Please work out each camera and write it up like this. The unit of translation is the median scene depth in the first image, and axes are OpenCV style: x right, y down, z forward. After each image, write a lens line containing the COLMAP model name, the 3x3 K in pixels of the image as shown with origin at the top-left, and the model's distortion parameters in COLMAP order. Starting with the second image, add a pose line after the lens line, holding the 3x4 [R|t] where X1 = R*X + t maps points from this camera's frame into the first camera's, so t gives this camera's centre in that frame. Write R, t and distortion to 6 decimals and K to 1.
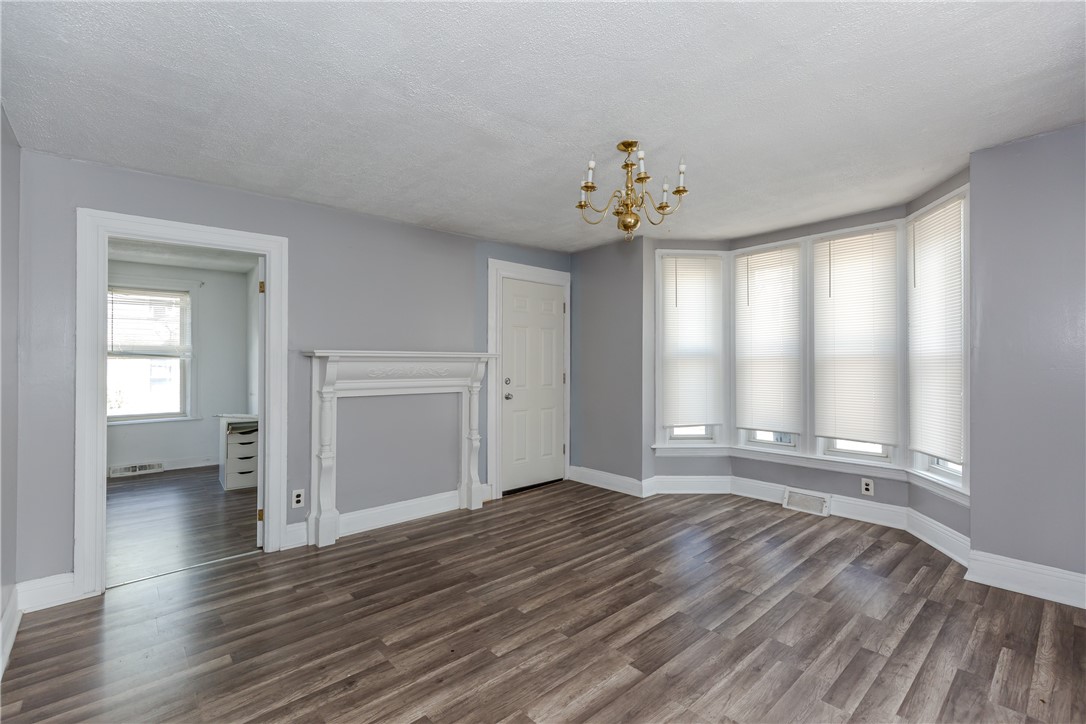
lens RADIAL K [[484.9, 0, 544.7], [0, 484.9, 360.5], [0, 0, 1]] dist [0.003694, -0.000228]
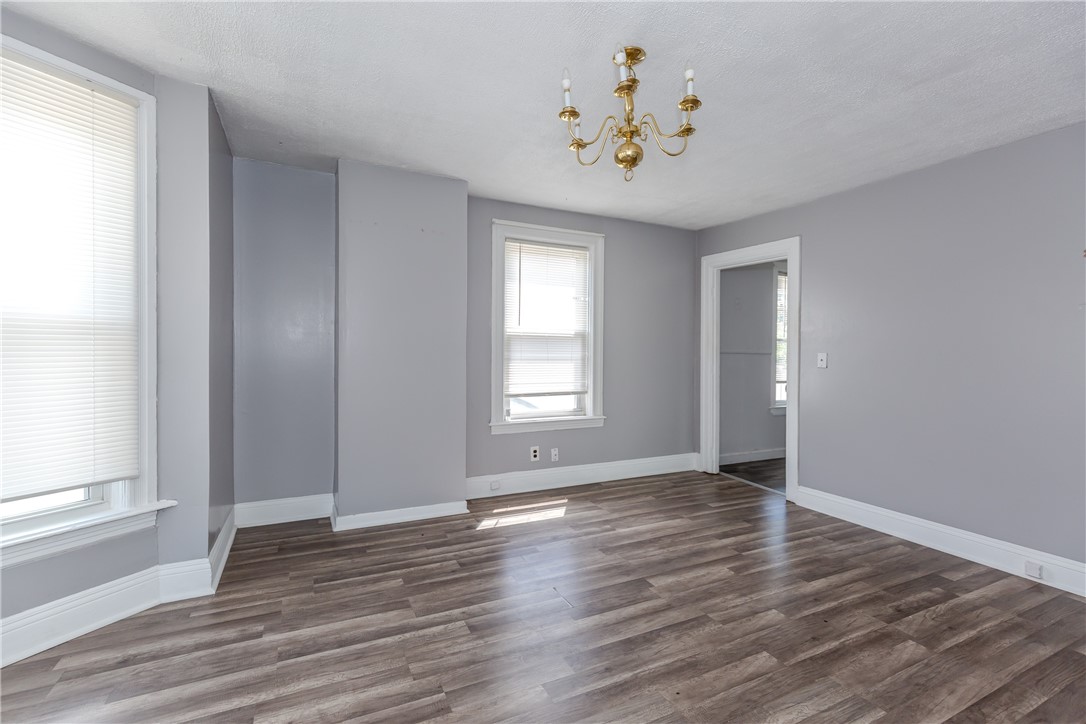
lens RADIAL K [[484.9, 0, 544.7], [0, 484.9, 360.5], [0, 0, 1]] dist [0.003694, -0.000228]
pose [[-0.964041, -0.009016, 0.265602, 0.082493], [-0.007557, 0.999950, 0.006515, 0.033188], [-0.265648, 0.004273, -0.964061, 1.547657]]
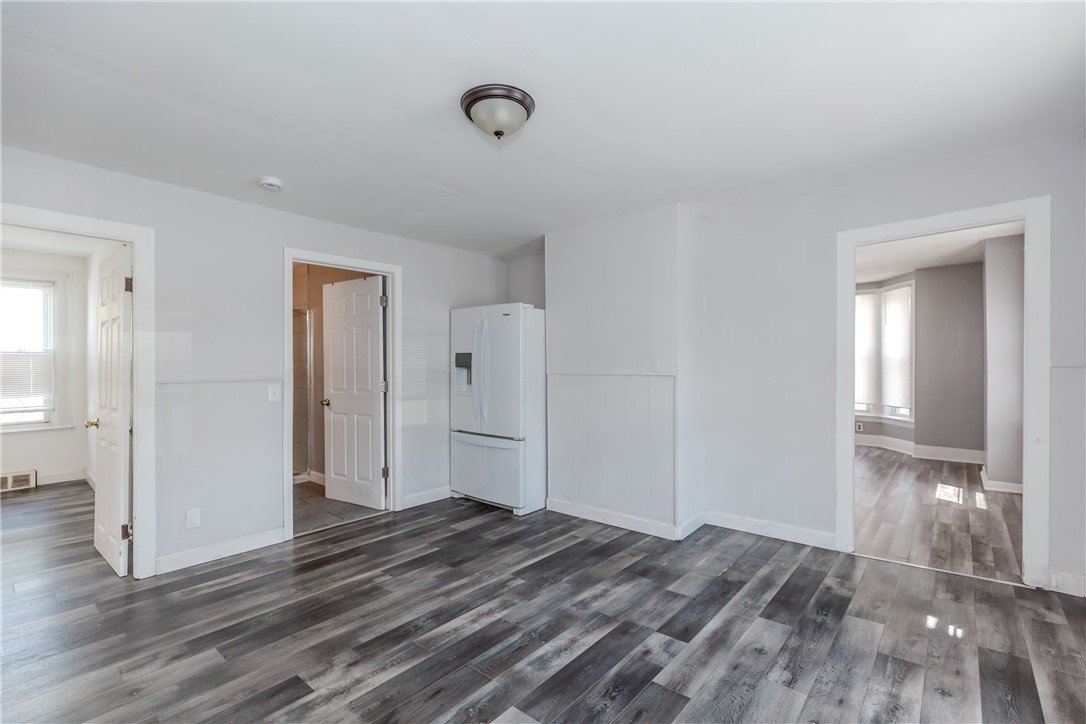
lens RADIAL K [[484.9, 0, 544.7], [0, 484.9, 360.5], [0, 0, 1]] dist [0.003694, -0.000228]
pose [[0.991348, 0.003540, 0.131210, -1.053415], [-0.003573, 0.999994, 0.000015, 0.003814], [-0.131209, -0.000484, 0.991355, -0.949479]]
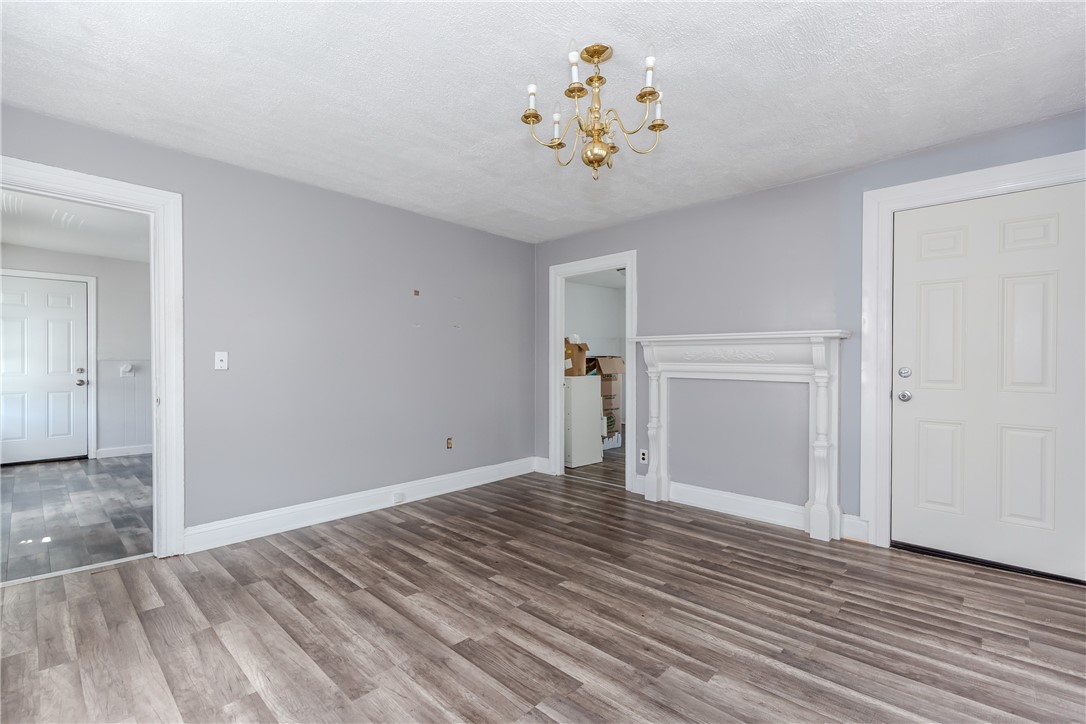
lens RADIAL K [[484.9, 0, 544.7], [0, 484.9, 360.5], [0, 0, 1]] dist [0.003694, -0.000228]
pose [[0.086091, 0.009138, -0.996245, 0.812322], [0.004637, 0.999943, 0.009572, 0.028970], [0.996277, -0.005444, 0.086043, 0.735597]]
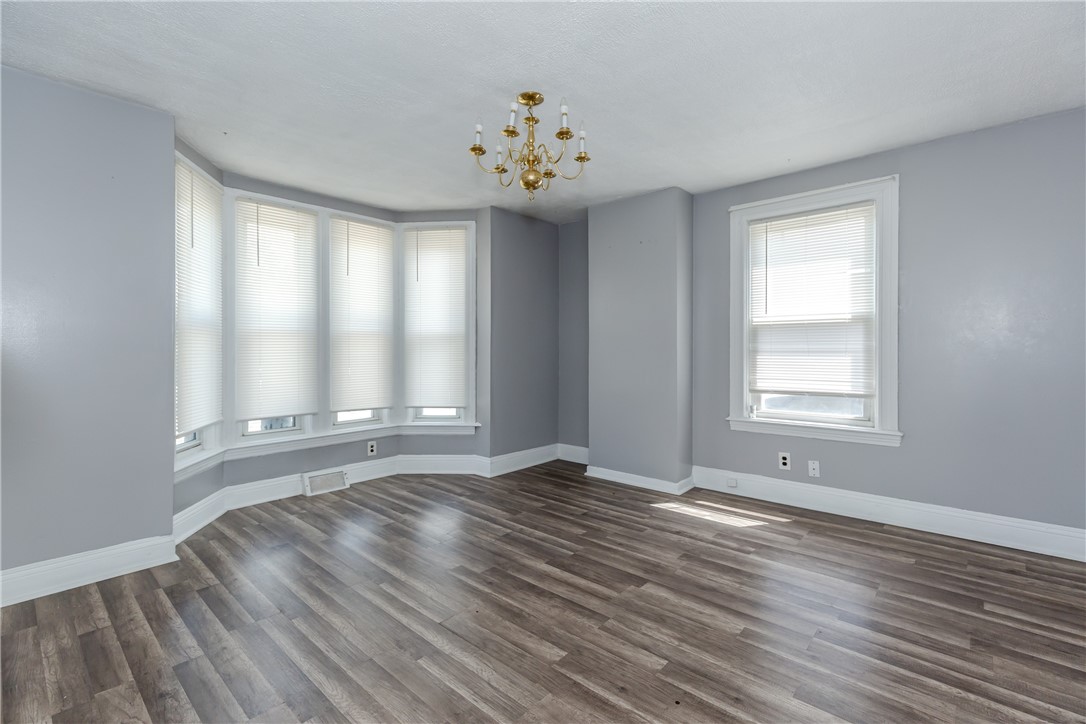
lens RADIAL K [[488.0, 0, 546.9], [0, 488.0, 347.3], [0, 0, 1]] dist [0.001500, -0.000312]
pose [[-0.113665, 0.006014, 0.993501, -0.665207], [-0.003147, 0.999974, -0.006413, 0.038594], [-0.993514, -0.003855, -0.113643, 0.930760]]
